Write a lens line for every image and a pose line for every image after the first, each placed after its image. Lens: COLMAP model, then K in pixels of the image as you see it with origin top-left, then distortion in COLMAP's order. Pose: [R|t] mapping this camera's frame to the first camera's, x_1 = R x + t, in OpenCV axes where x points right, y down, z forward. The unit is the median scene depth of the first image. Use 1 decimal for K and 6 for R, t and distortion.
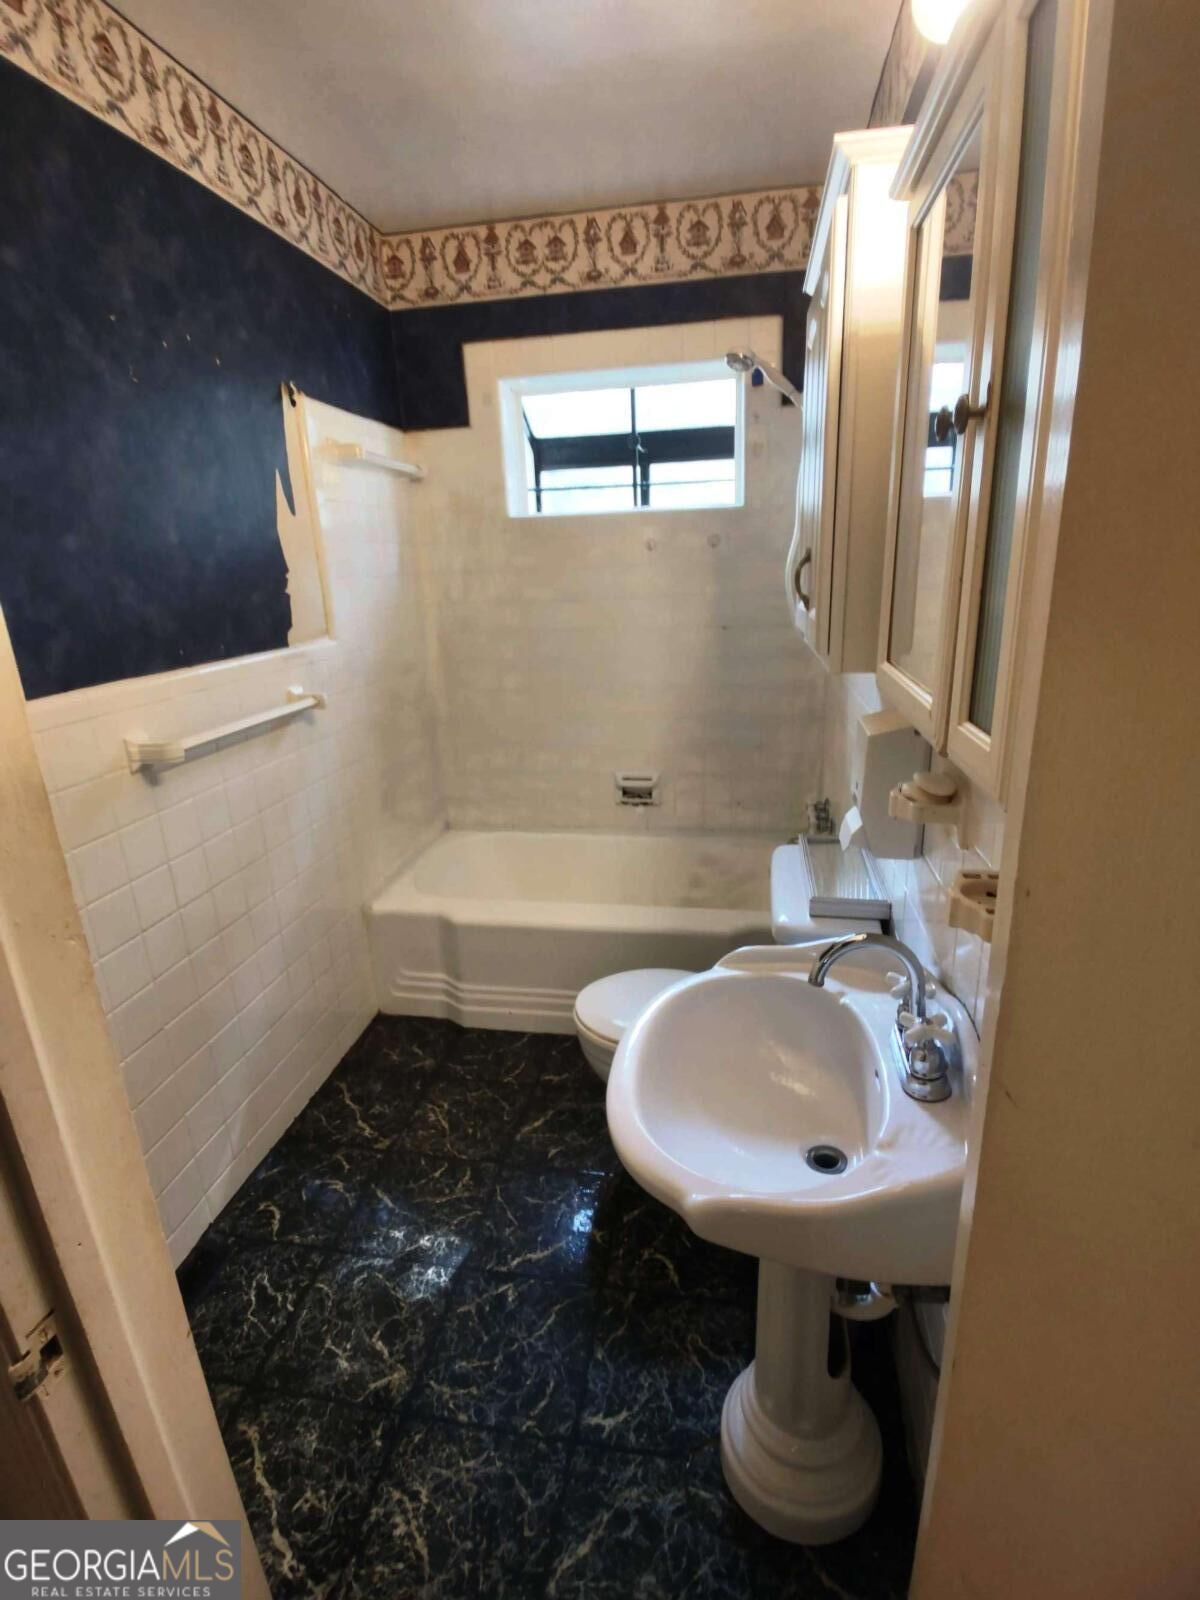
lens RADIAL K [[773.3, 0, 612.5], [0, 773.3, 803.6], [0, 0, 1]] dist [0.011769, -0.019461]
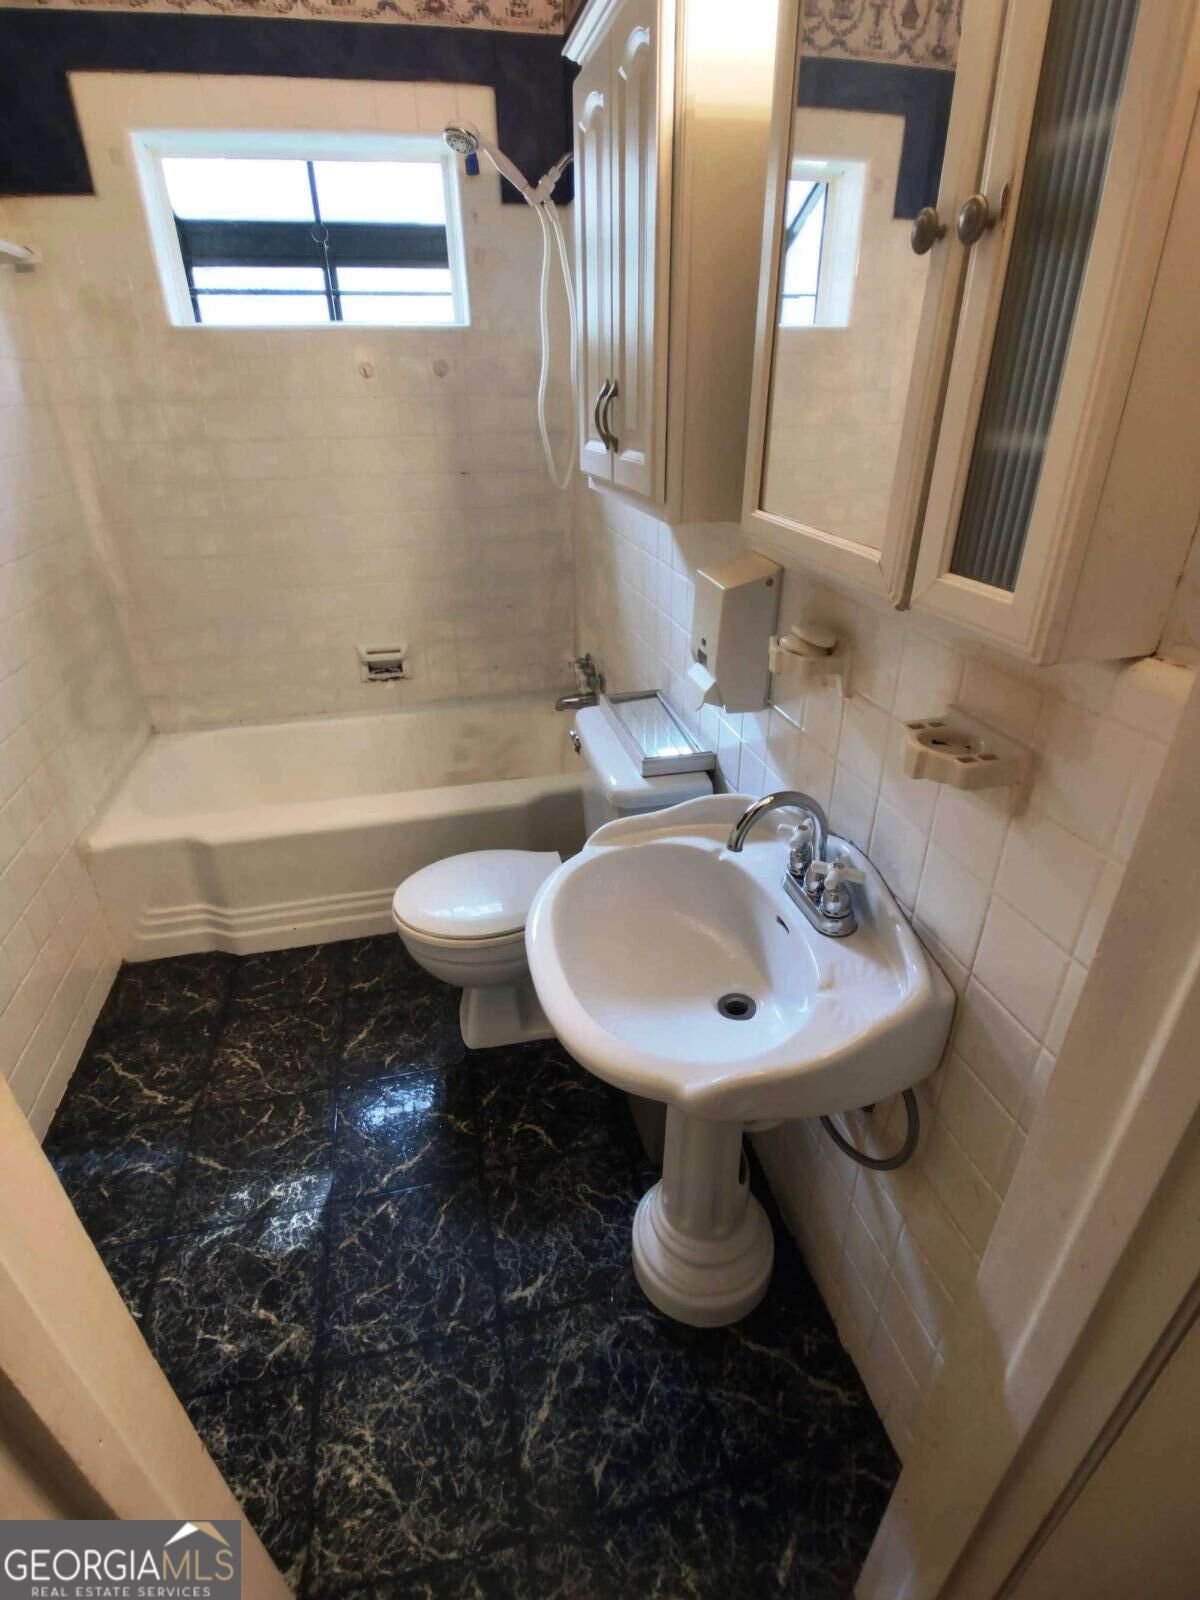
lens RADIAL K [[773.3, 0, 604.9], [0, 773.3, 797.0], [0, 0, 1]] dist [0.011769, -0.019461]
pose [[0.920155, -0.161891, 0.356520, -0.123193], [0.097255, 0.976485, 0.192400, -0.022086], [-0.379285, -0.142365, 0.914262, 0.081365]]
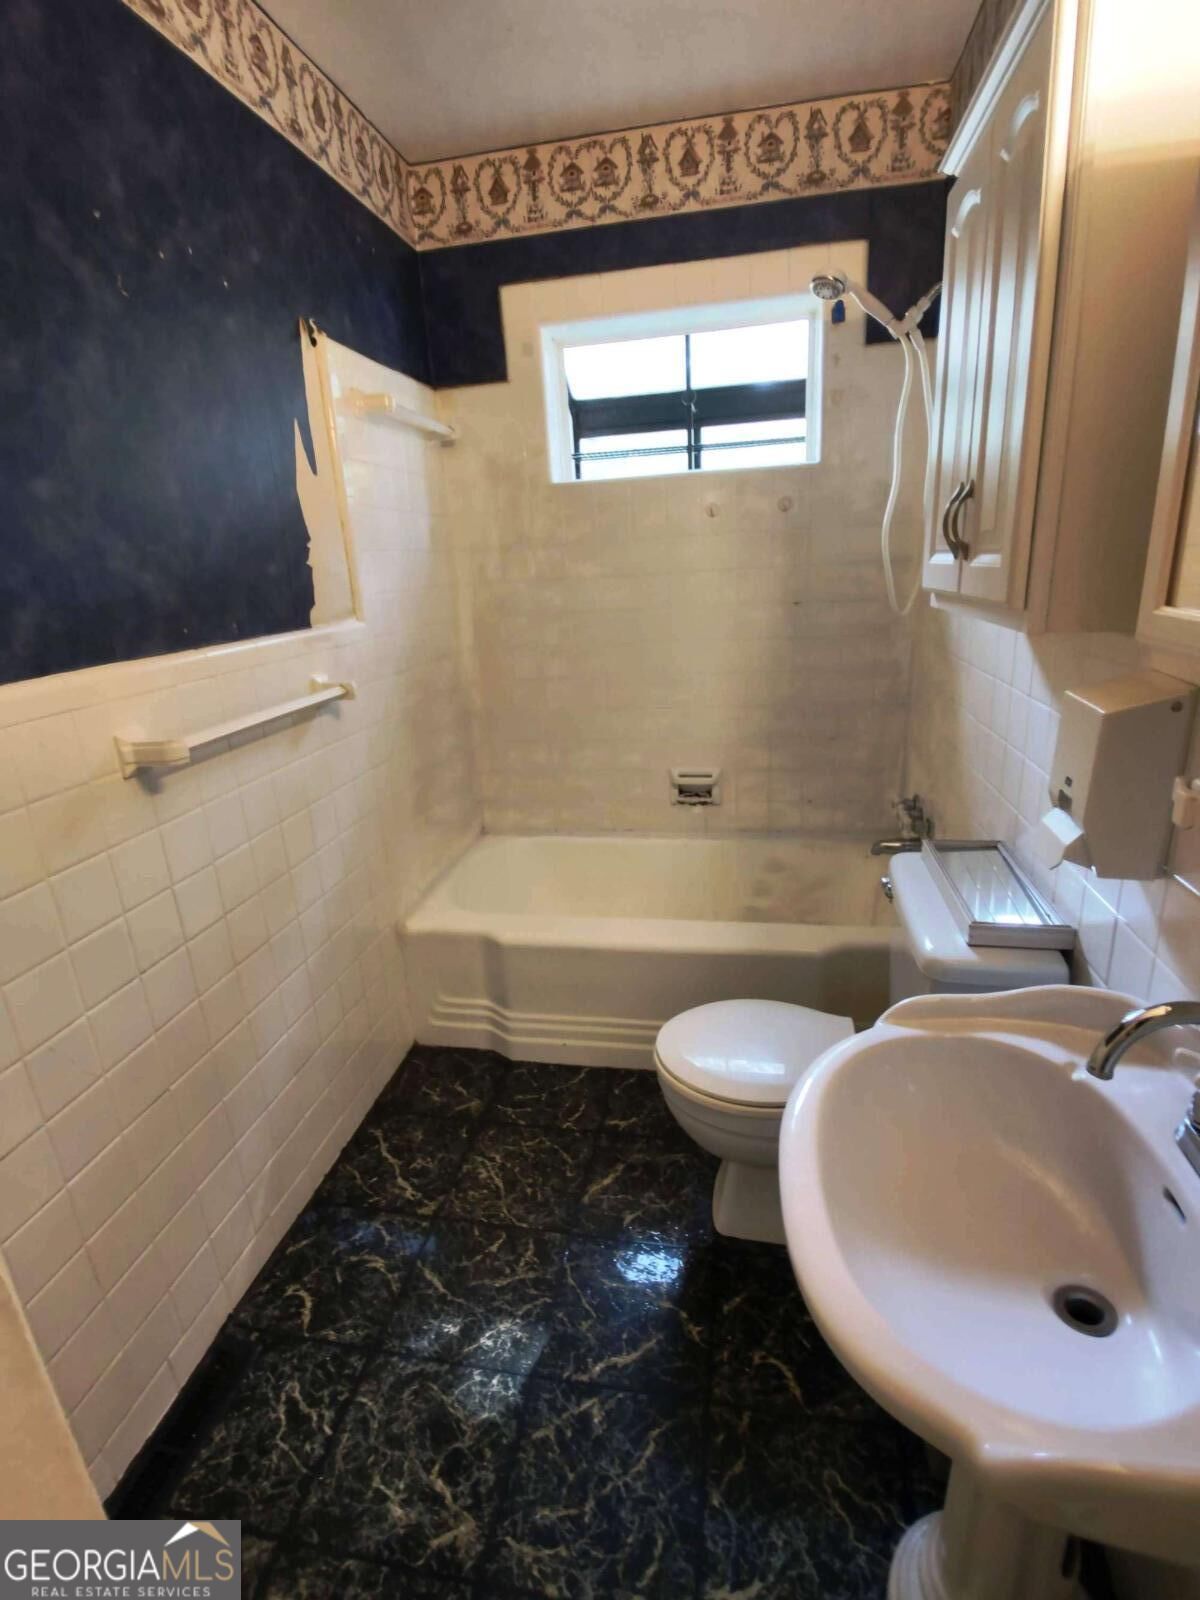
lens RADIAL K [[773.3, 0, 605.1], [0, 773.3, 798.8], [0, 0, 1]] dist [0.011769, -0.019461]
pose [[0.999635, -0.013118, -0.023629, -0.079444], [0.013081, 0.999913, -0.001716, -0.007587], [0.023649, 0.001406, 0.999719, 0.159100]]
